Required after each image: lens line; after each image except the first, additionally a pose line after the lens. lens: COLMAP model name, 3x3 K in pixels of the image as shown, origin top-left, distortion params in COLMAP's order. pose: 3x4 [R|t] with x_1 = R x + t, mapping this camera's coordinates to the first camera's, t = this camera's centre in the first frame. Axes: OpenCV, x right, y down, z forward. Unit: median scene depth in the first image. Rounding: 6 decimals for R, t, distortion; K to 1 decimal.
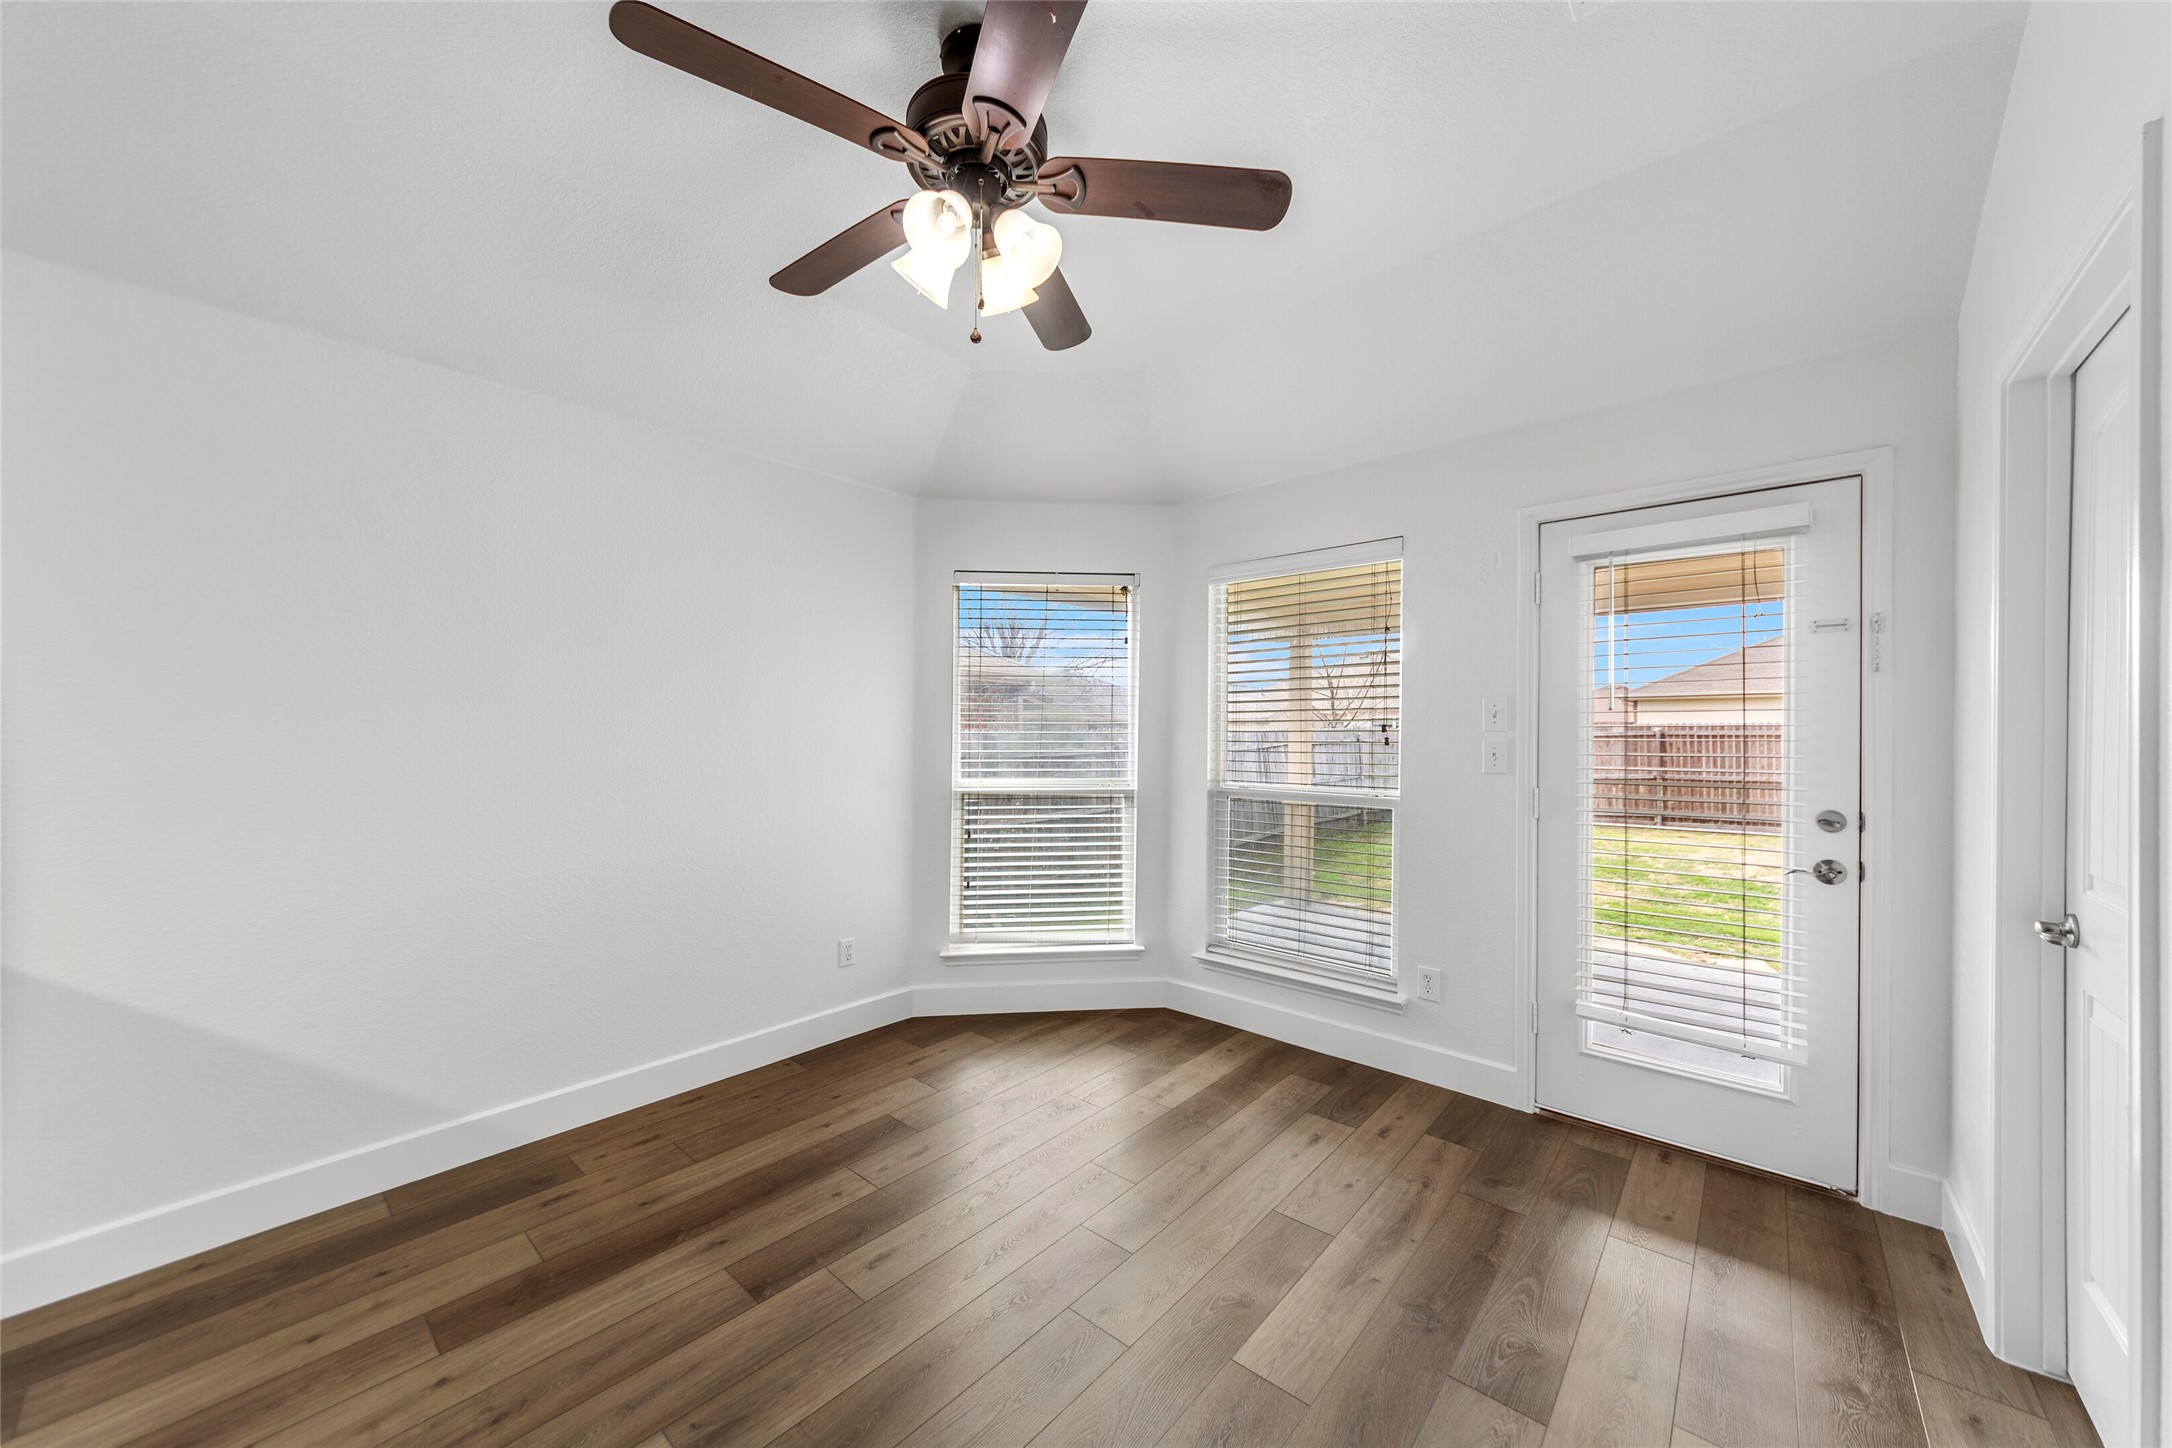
lens RADIAL K [[785.6, 0, 1087.5], [0, 785.6, 727.8], [0, 0, 1]] dist [0.001330, -0.000218]
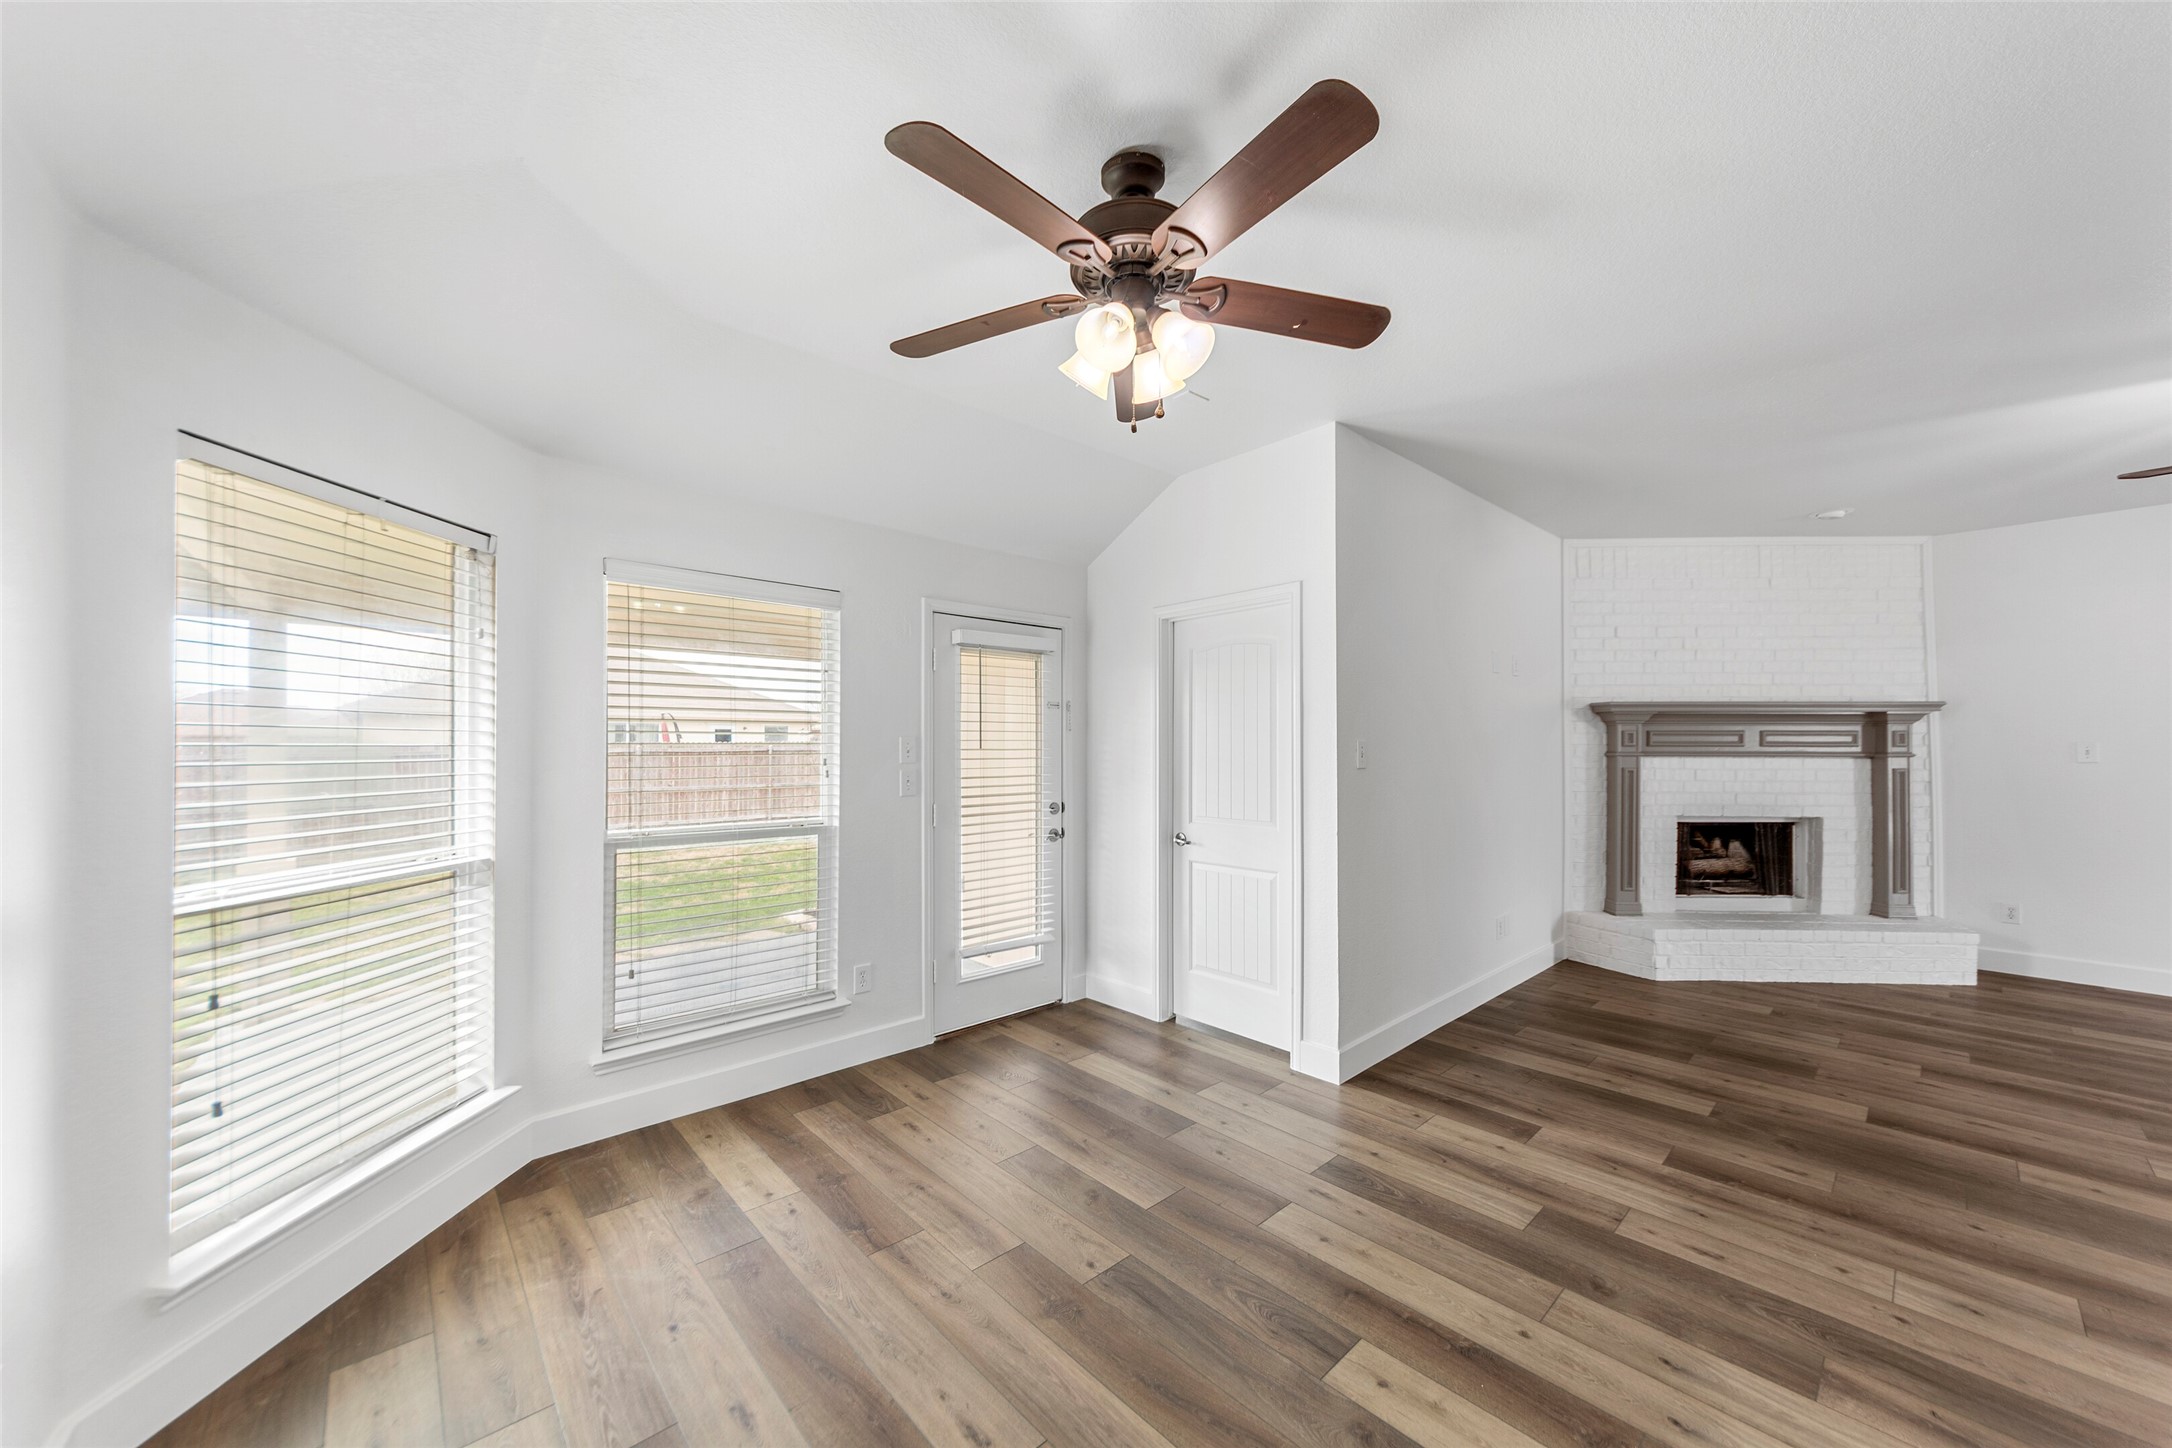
lens RADIAL K [[785.6, 0, 1101.1], [0, 785.6, 742.6], [0, 0, 1]] dist [0.001330, -0.000218]
pose [[0.112283, 0.002548, 0.993673, -0.738236], [-0.001873, 0.999995, -0.002352, -0.027706], [-0.993674, -0.001597, 0.112288, 0.543415]]
